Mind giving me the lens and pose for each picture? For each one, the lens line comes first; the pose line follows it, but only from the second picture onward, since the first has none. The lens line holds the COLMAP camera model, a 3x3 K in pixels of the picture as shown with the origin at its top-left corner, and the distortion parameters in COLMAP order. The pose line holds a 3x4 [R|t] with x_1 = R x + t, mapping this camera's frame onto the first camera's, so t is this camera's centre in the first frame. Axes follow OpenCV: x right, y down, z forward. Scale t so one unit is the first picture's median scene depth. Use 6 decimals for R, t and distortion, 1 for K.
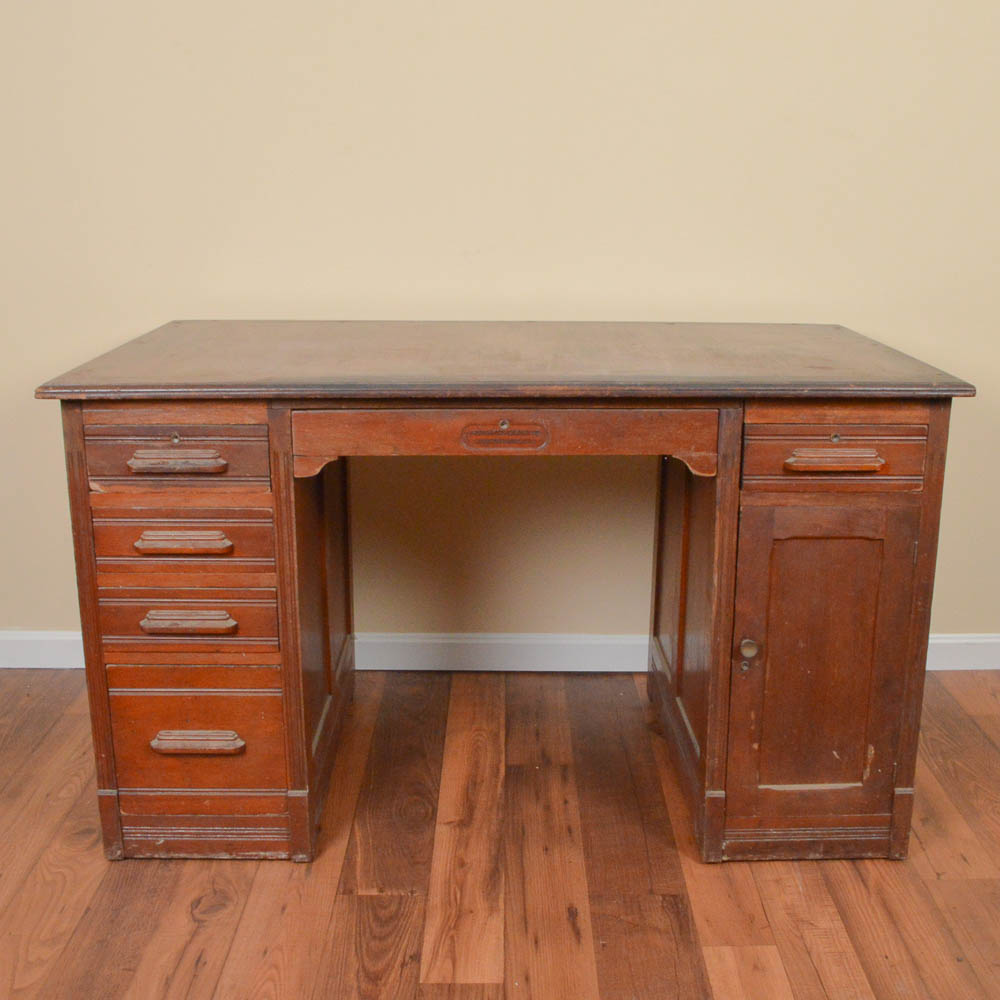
lens RADIAL K [[1336.9, 0, 518.0], [0, 1336.9, 559.9], [0, 0, 1]] dist [-0.090305, 0.032083]
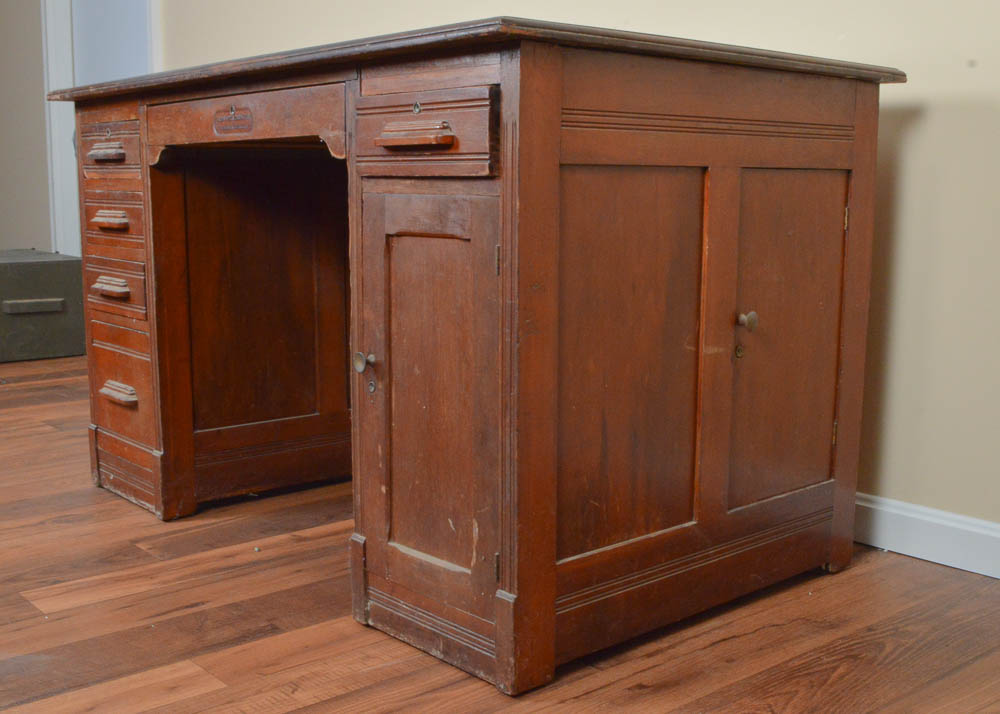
lens RADIAL K [[1178.0, 0, 536.8], [0, 1178.0, 358.6], [0, 0, 1]] dist [-0.078347, -0.012804]
pose [[0.662277, 0.113139, -0.740668, 0.815022], [-0.215297, 0.975580, -0.043489, 0.073537], [0.717660, 0.188265, 0.670463, 0.576335]]
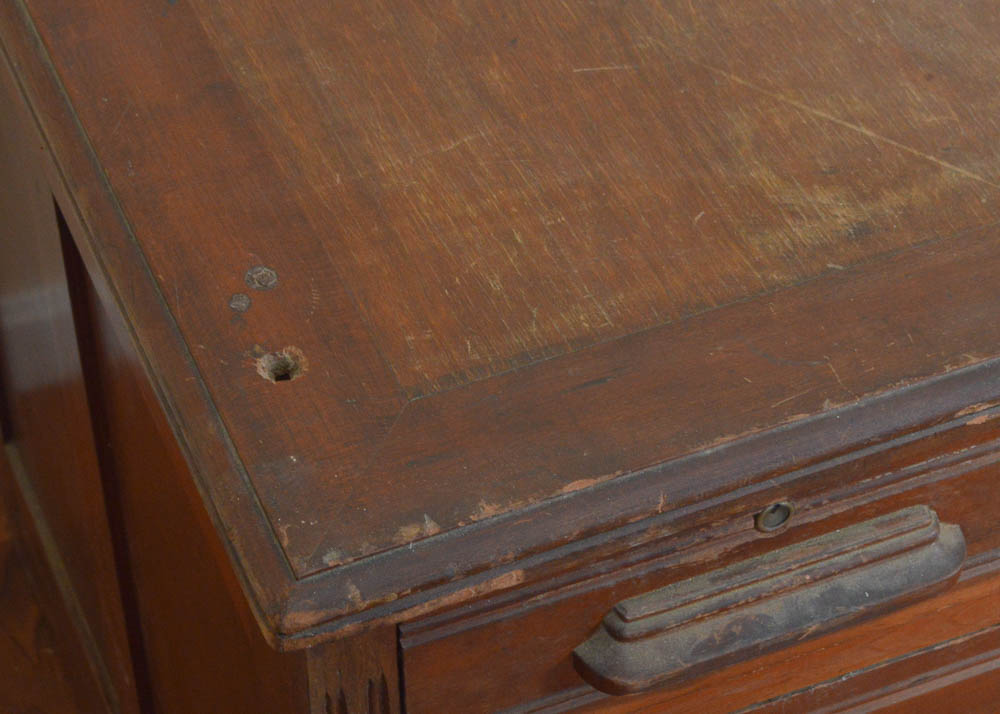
lens RADIAL K [[2594.1, 0, 500.0], [0, 2594.1, 357.0], [0, 0, 1]] dist [0.040449, 0.246231]
pose [[0.928085, -0.266978, 0.259578, -0.397680], [0.113777, 0.867079, 0.485004, -0.327387], [-0.354560, -0.420591, 0.835099, 0.630841]]
